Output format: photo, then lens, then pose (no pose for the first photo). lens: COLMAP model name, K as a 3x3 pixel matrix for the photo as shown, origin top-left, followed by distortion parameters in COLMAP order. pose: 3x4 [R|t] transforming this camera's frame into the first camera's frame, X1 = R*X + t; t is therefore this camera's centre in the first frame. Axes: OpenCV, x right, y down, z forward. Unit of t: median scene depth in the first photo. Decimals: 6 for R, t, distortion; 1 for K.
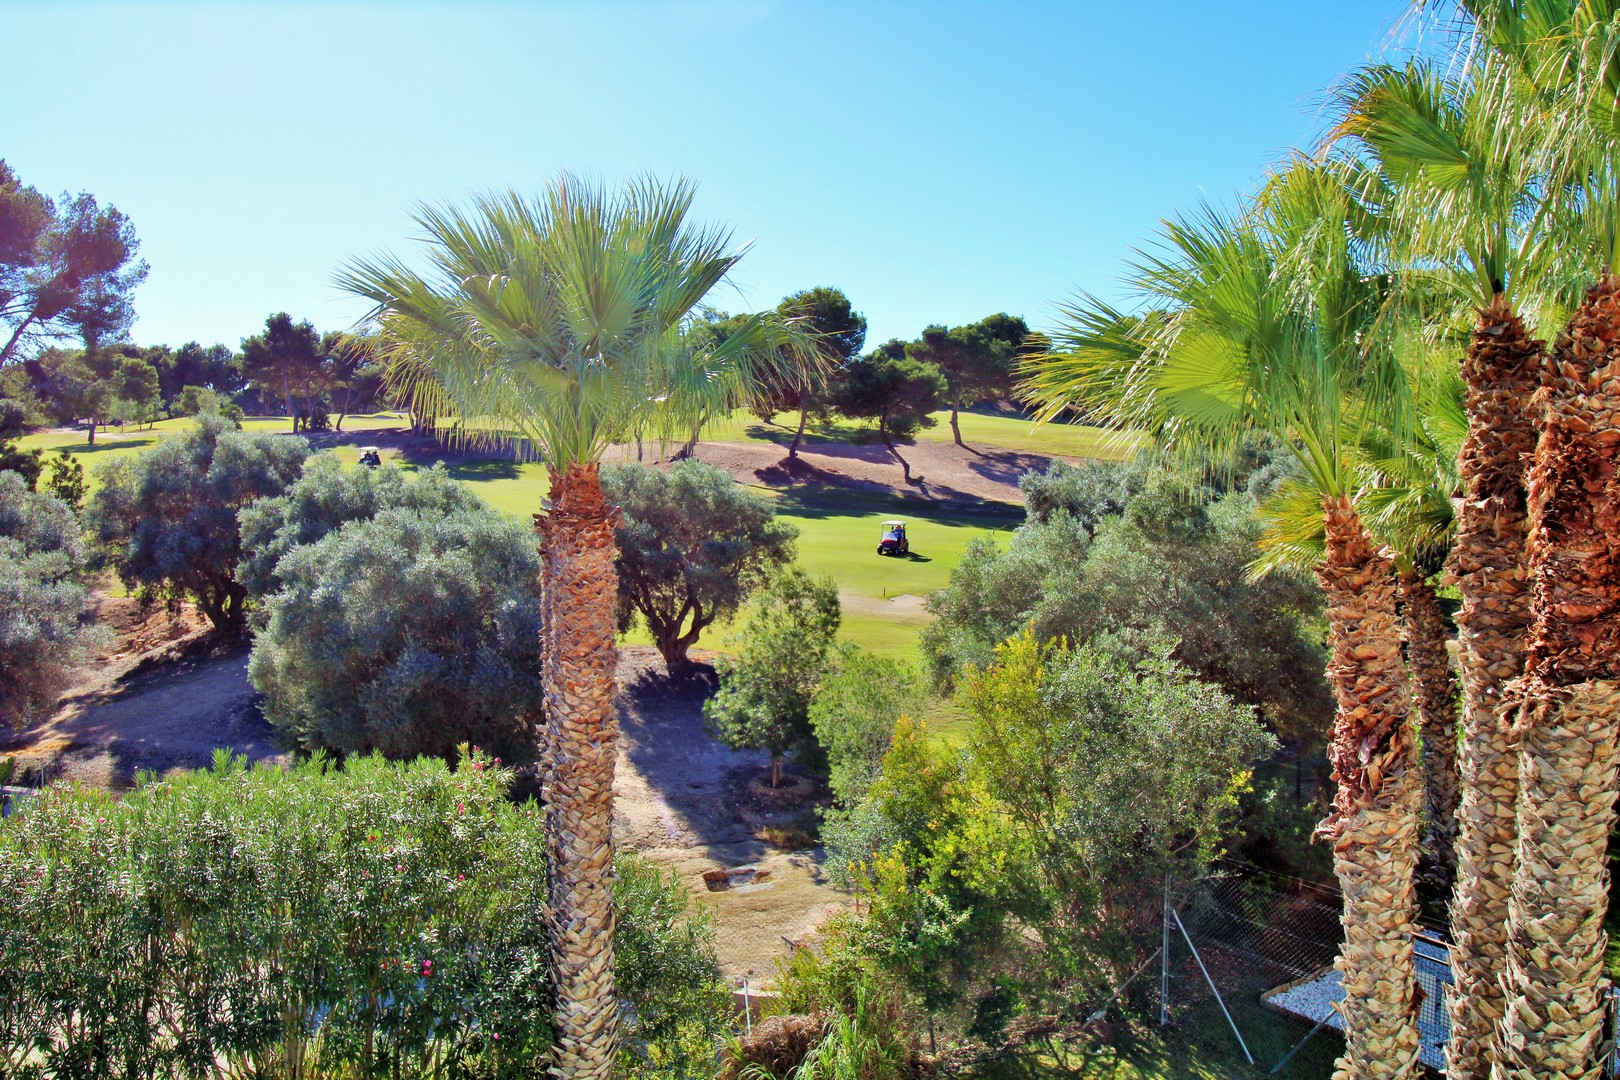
lens RADIAL K [[1270.7, 0, 805.9], [0, 1270.7, 531.8], [0, 0, 1]] dist [0.012203, -0.009655]
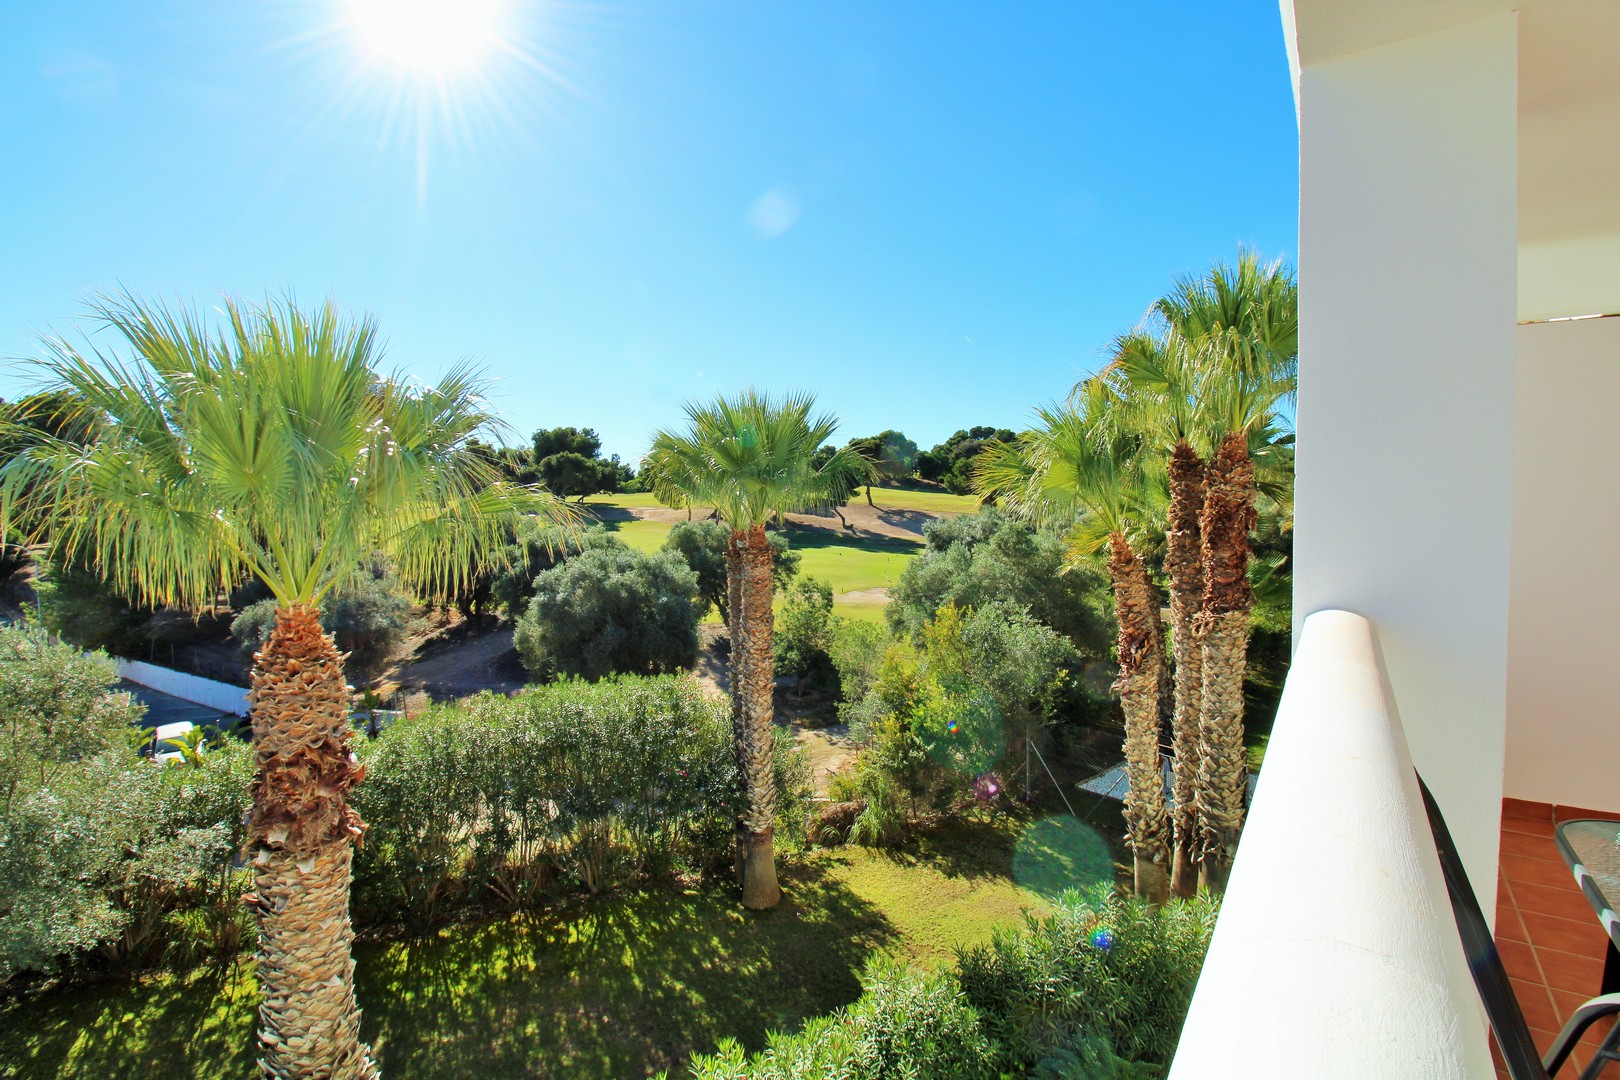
lens RADIAL K [[745.9, 0, 815.2], [0, 745.9, 530.4], [0, 0, 1]] dist [0.002776, -0.015136]
pose [[0.998213, -0.023835, 0.054801, -0.105541], [0.025815, 0.999028, -0.035723, 0.001453], [-0.053896, 0.037074, 0.997858, -0.156691]]
